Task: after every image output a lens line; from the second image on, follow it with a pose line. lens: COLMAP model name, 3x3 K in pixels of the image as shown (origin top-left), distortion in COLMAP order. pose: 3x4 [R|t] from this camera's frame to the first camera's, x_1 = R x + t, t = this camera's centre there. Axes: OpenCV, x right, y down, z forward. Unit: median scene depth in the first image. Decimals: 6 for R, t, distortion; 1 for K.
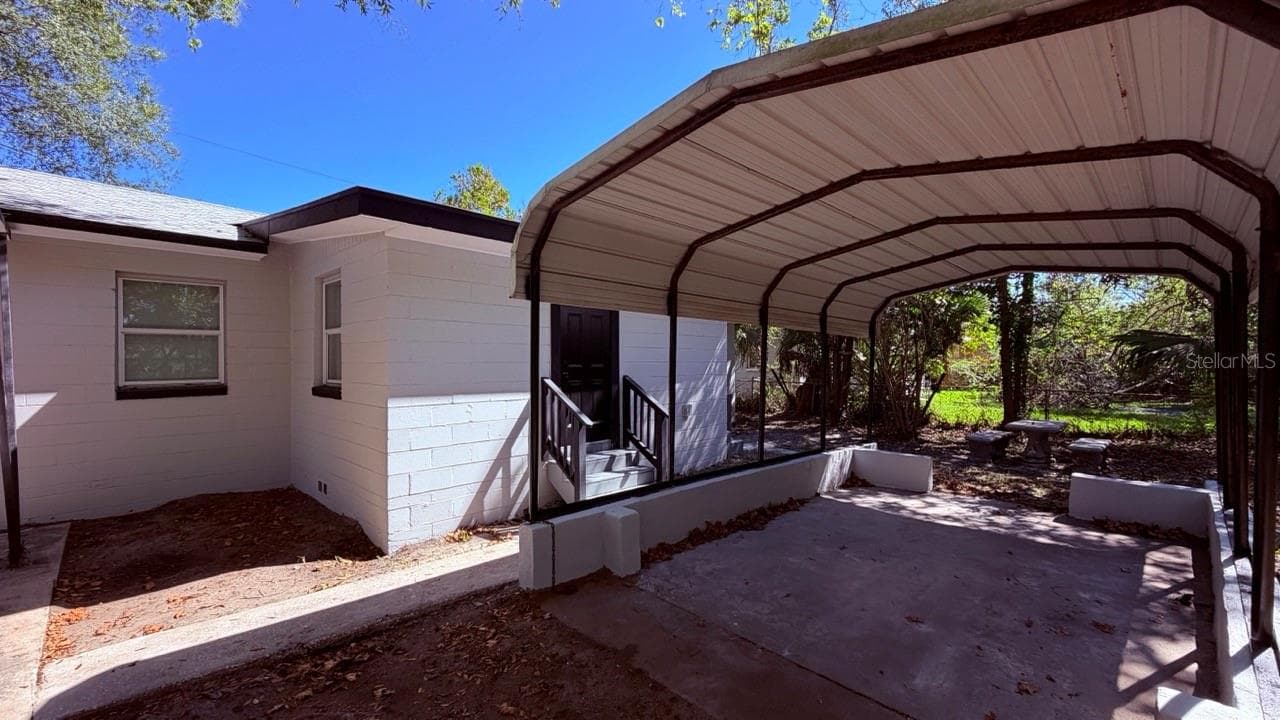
lens RADIAL K [[516.9, 0, 637.9], [0, 516.9, 362.4], [0, 0, 1]] dist [0.002942, 0.000620]
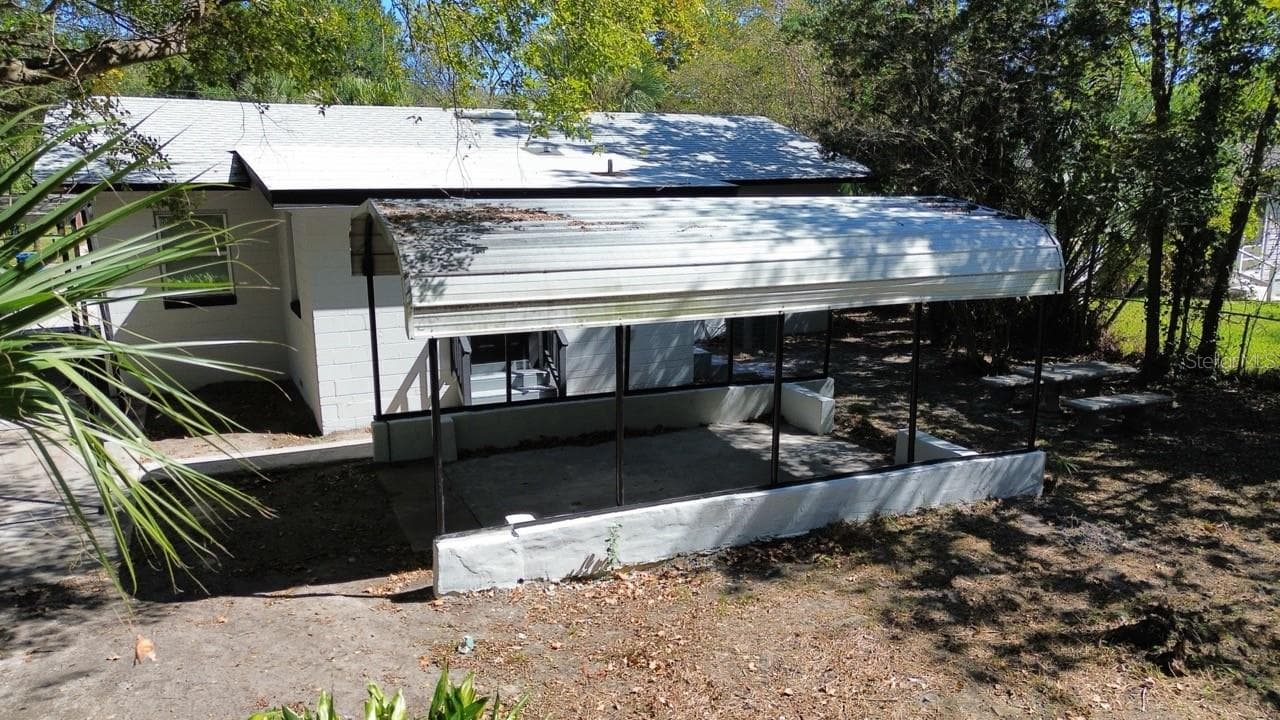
lens RADIAL K [[909.1, 0, 637.7], [0, 909.1, 371.3], [0, 0, 1]] dist [0.057853, -0.049847]
pose [[0.933167, 0.069442, -0.352671, 1.057959], [0.008208, 0.976788, 0.214052, -0.295741], [0.359349, -0.202641, 0.910936, -0.841158]]
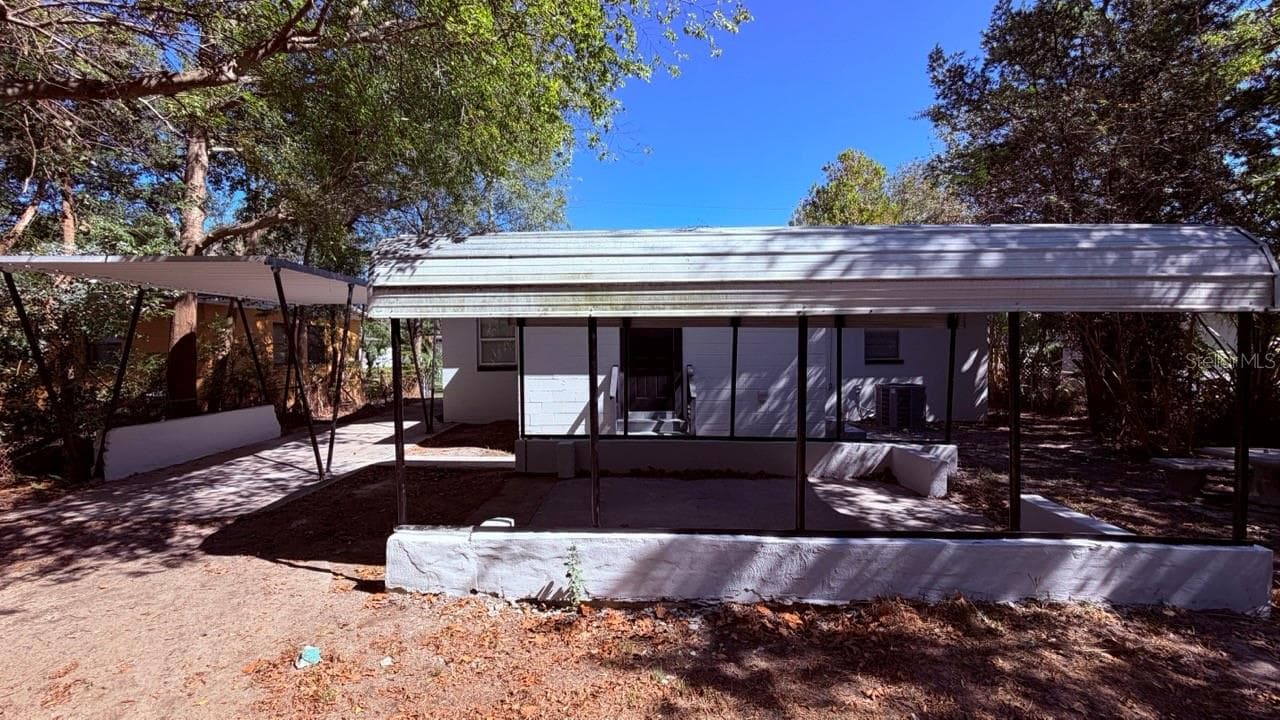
lens RADIAL K [[511.6, 0, 640.0], [0, 511.6, 354.6], [0, 0, 1]] dist [0.001349, -0.000112]
pose [[0.688175, 0.003873, -0.725535, 1.102178], [0.006949, 0.999905, 0.011929, -0.024326], [0.725512, -0.013251, 0.688082, -0.015986]]
